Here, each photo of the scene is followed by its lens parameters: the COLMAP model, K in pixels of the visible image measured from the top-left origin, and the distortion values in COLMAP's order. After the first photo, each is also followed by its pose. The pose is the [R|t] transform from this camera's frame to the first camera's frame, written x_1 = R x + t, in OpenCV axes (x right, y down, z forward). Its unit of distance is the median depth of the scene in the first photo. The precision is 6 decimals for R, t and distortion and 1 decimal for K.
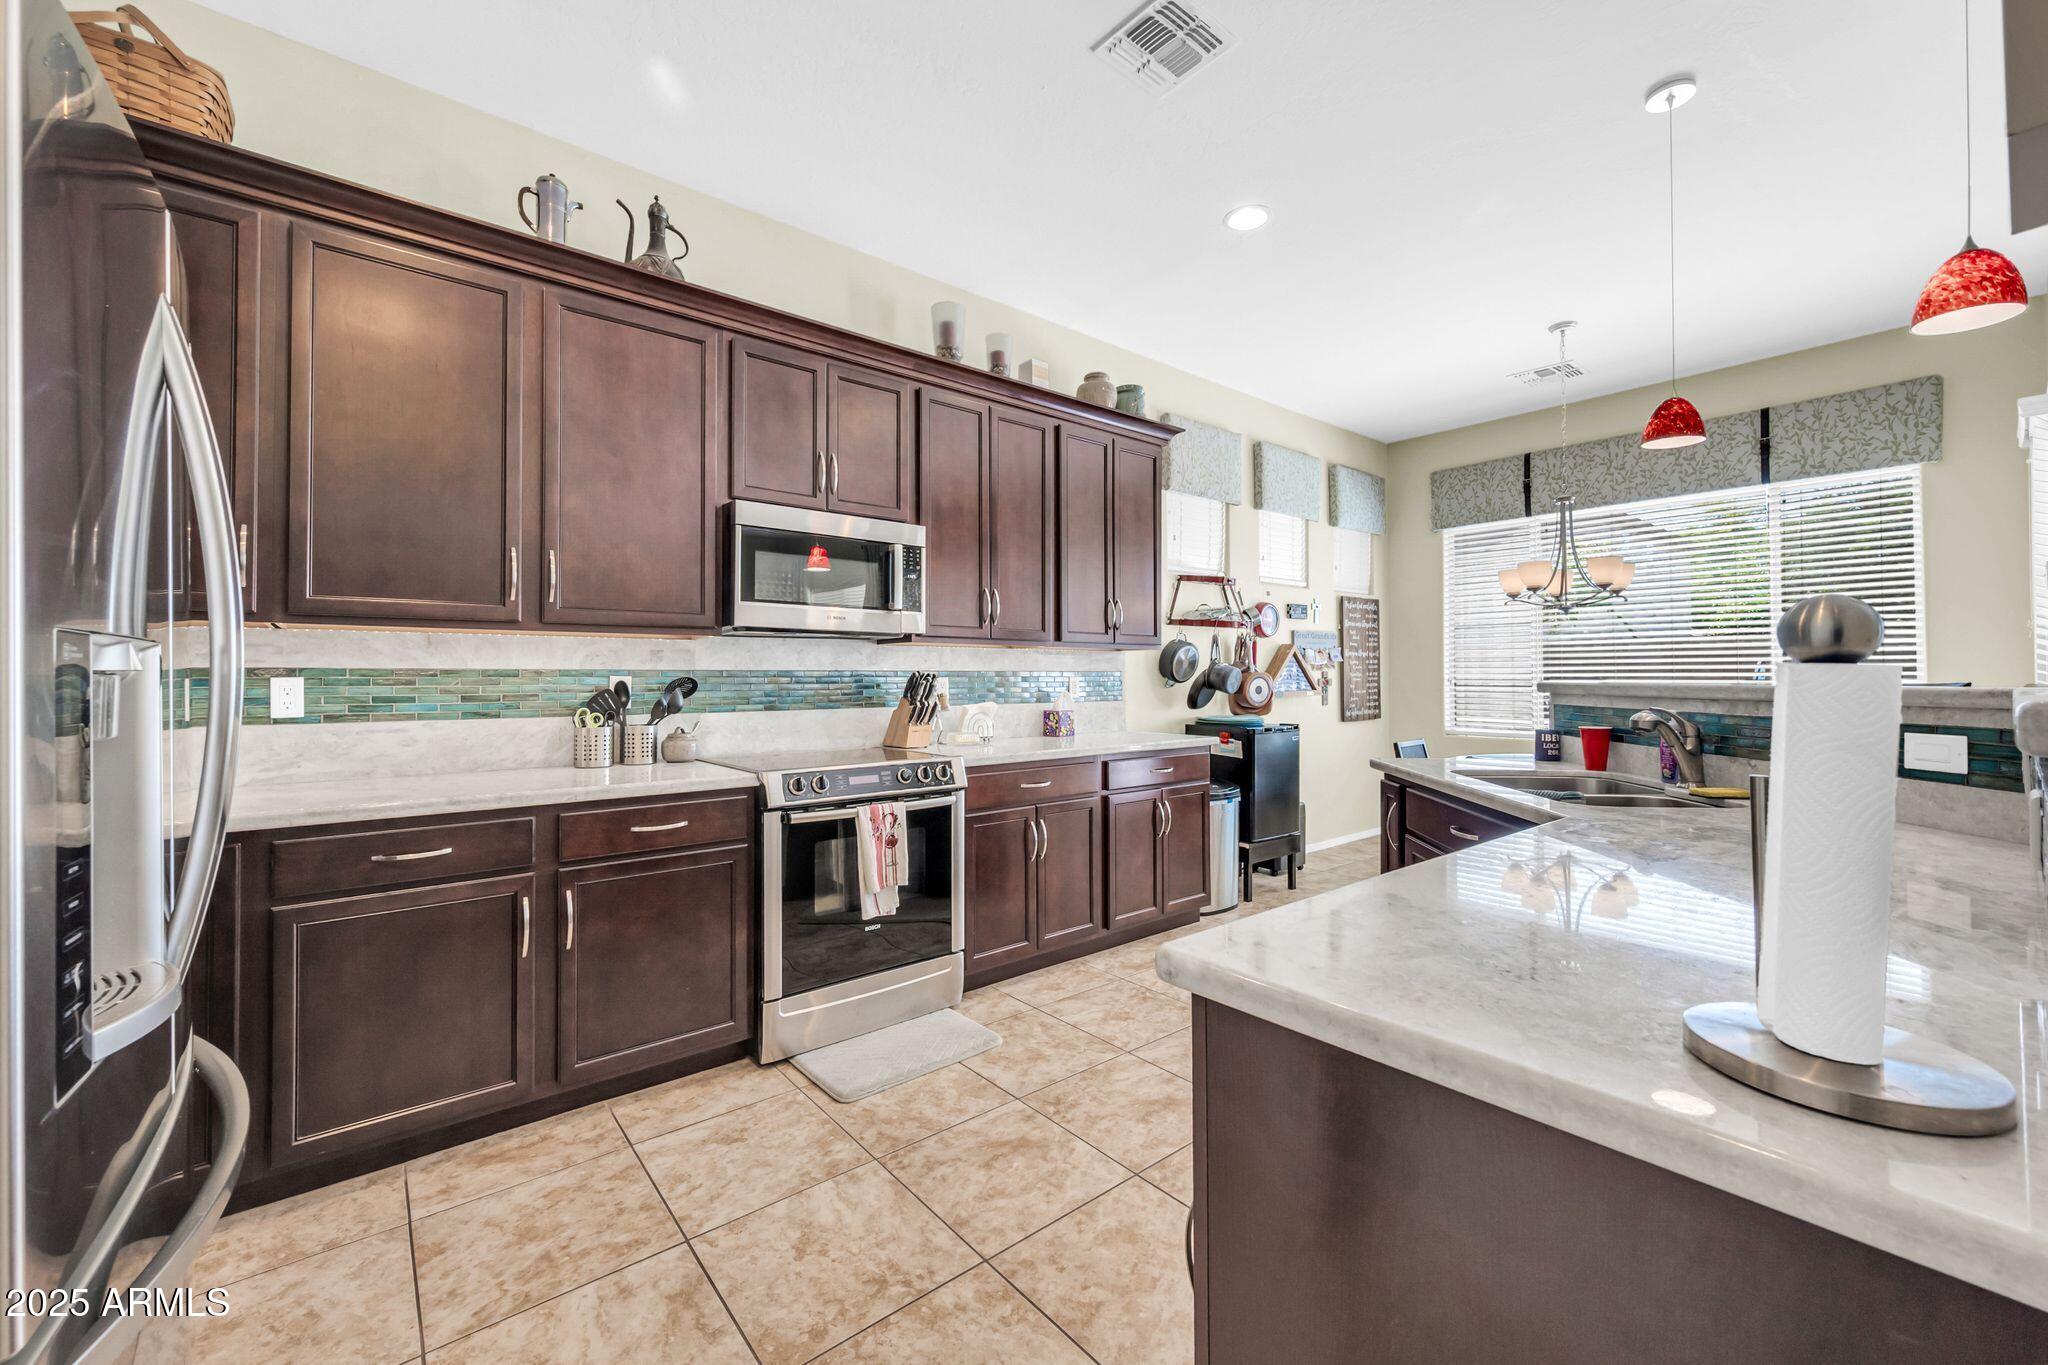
lens RADIAL K [[825.8, 0, 1016.5], [0, 825.8, 666.7], [0, 0, 1]] dist [-0.002583, 0.000225]
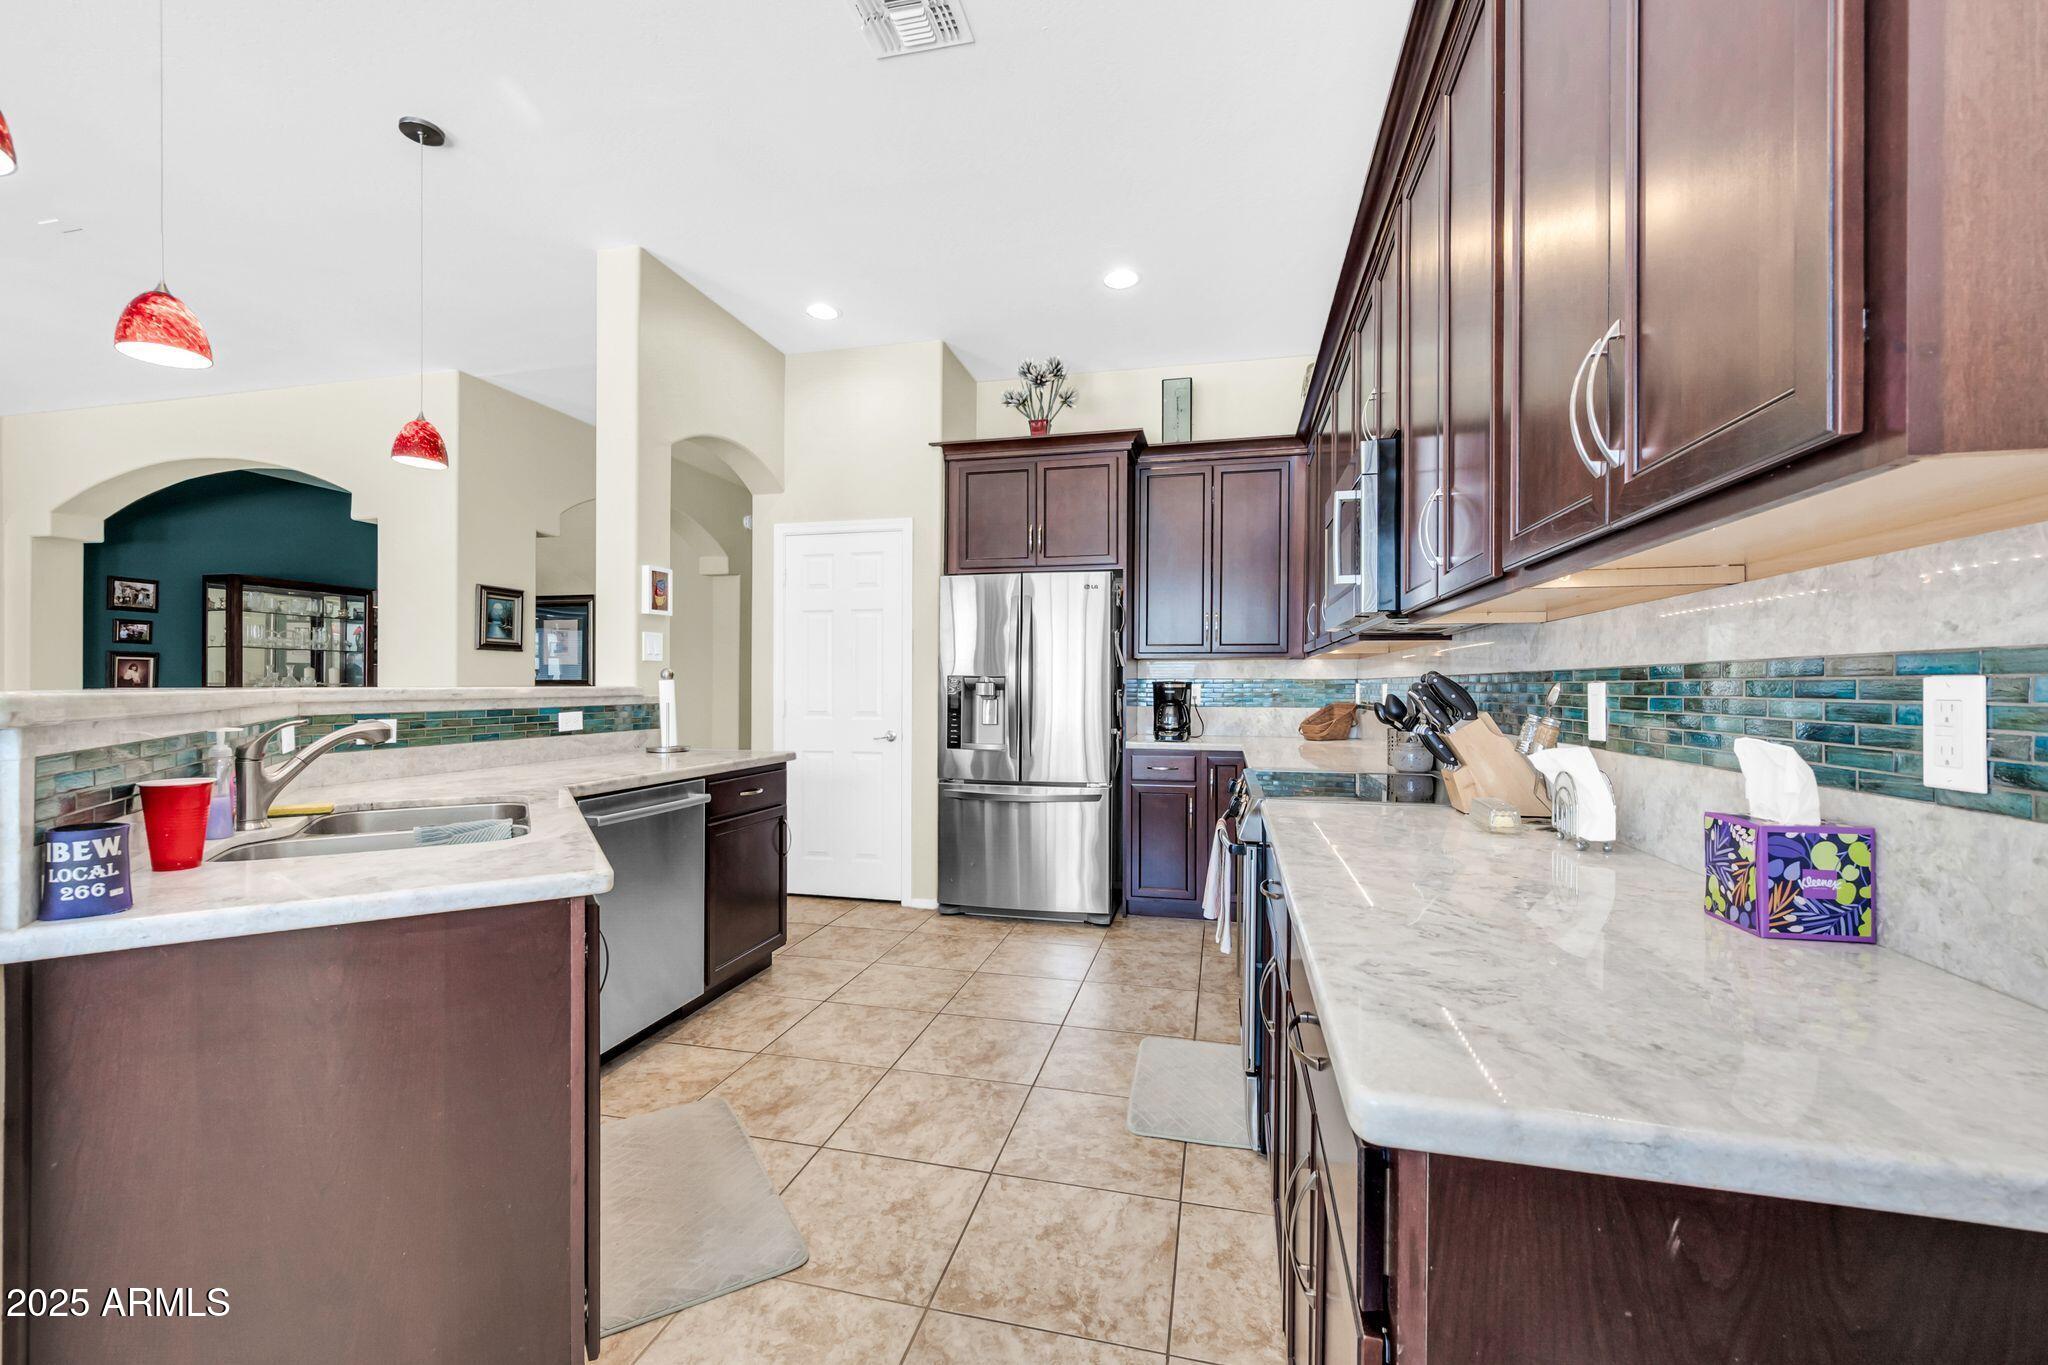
lens RADIAL K [[825.8, 0, 1023.6], [0, 825.8, 685.7], [0, 0, 1]] dist [-0.002583, 0.000225]
pose [[-0.797191, -0.000043, -0.603727, 0.343903], [0.007535, 0.999921, -0.010021, 0.014370], [0.603680, -0.012538, -0.797128, 0.981146]]
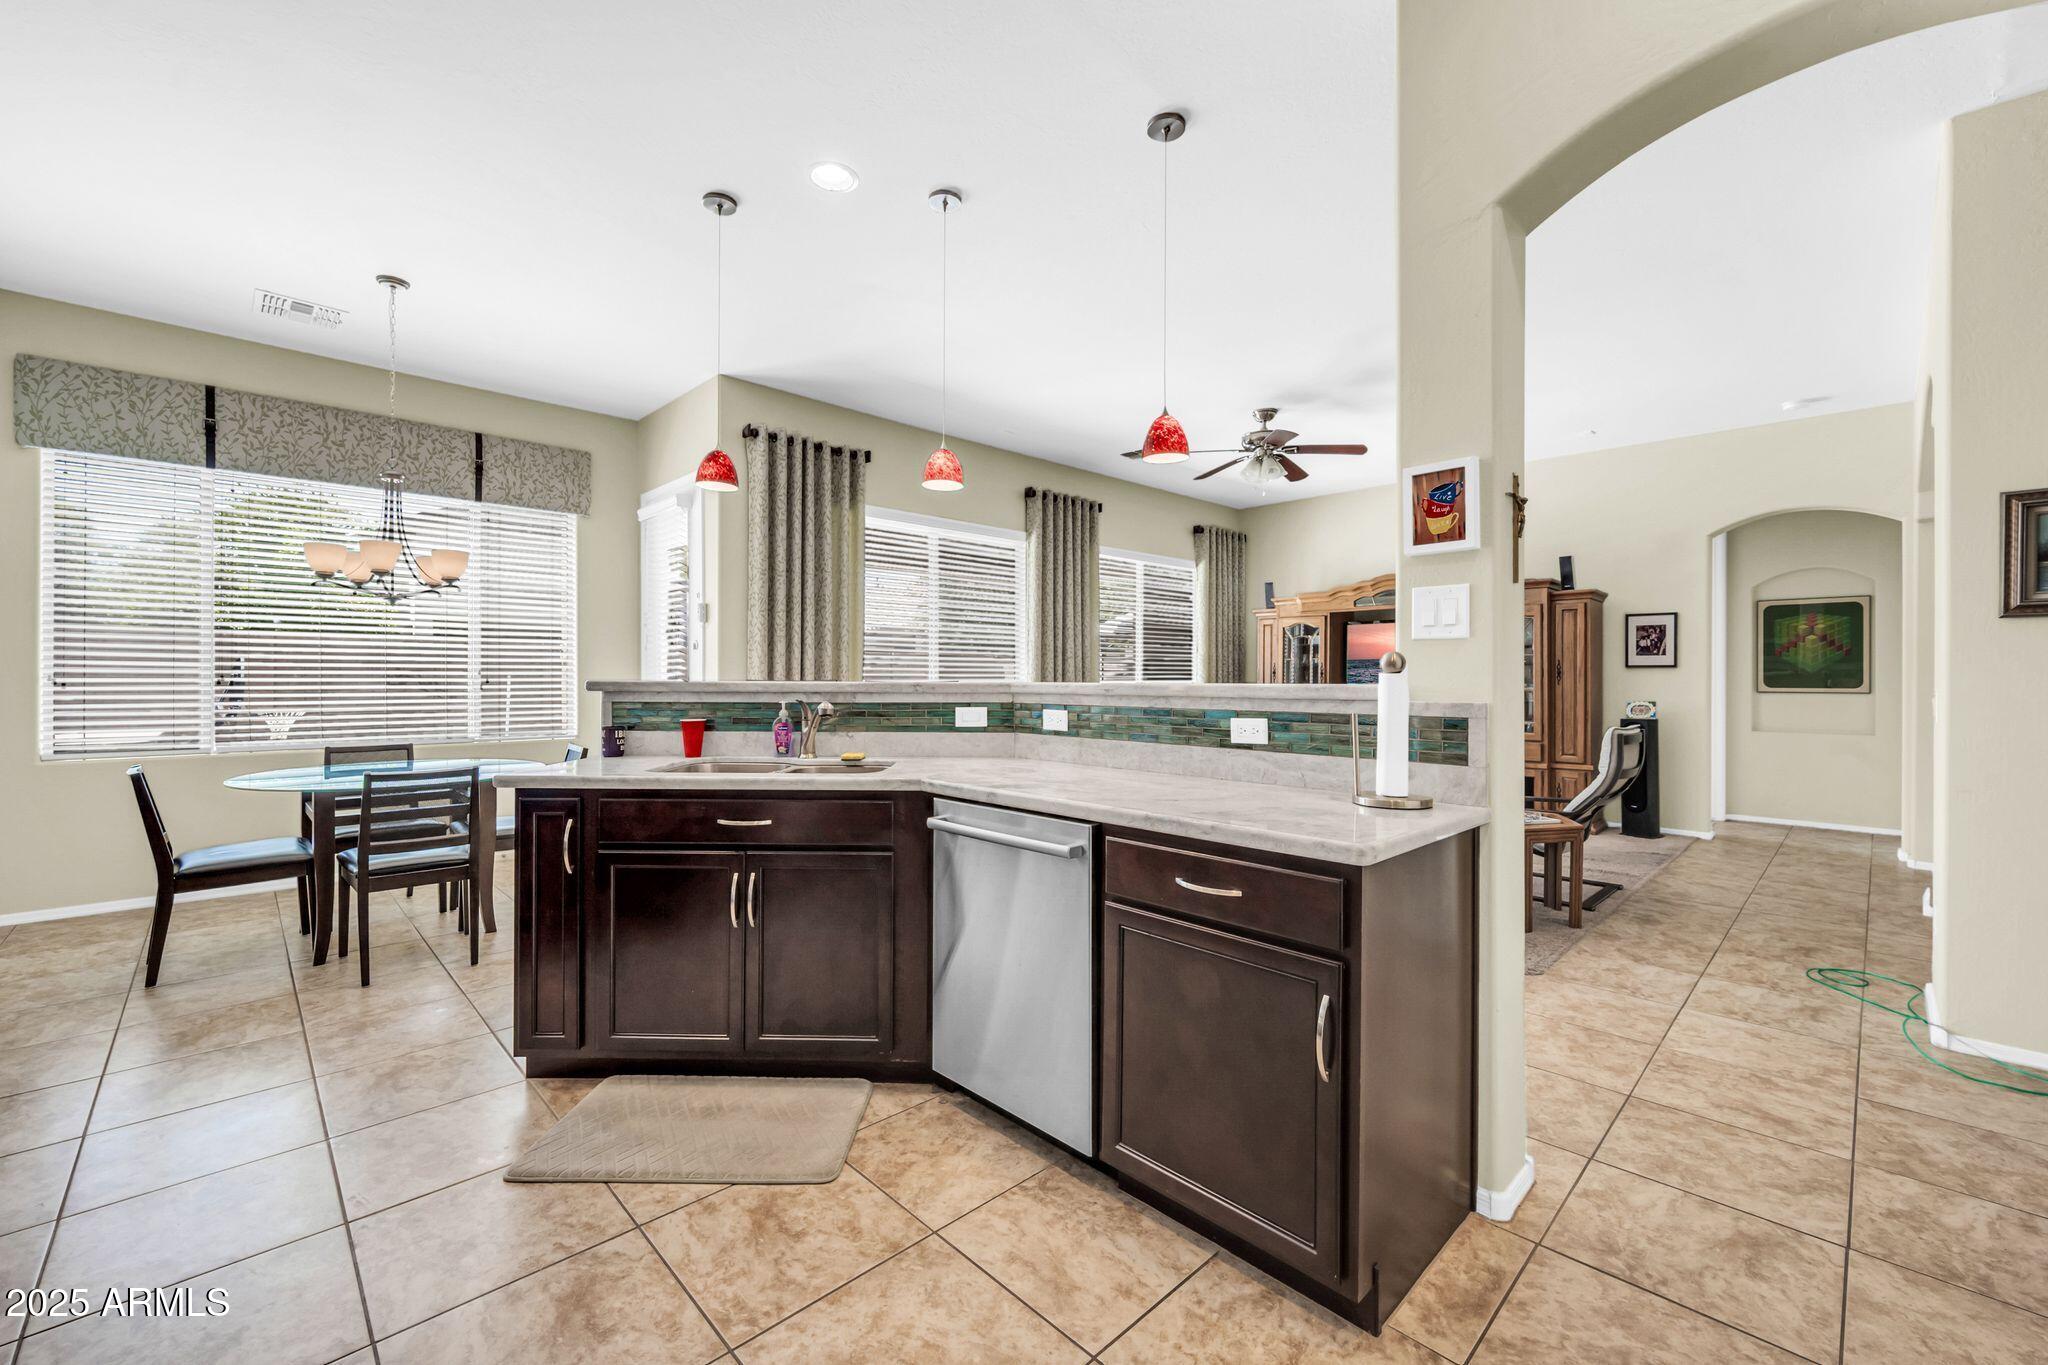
lens RADIAL K [[825.8, 0, 1023.7], [0, 825.8, 679.5], [0, 0, 1]] dist [-0.002583, 0.000225]
pose [[-0.084967, -0.001196, 0.996383, -0.275706], [-0.019375, 0.999812, -0.000452, 0.005479], [-0.996195, -0.019343, -0.084974, 0.370188]]
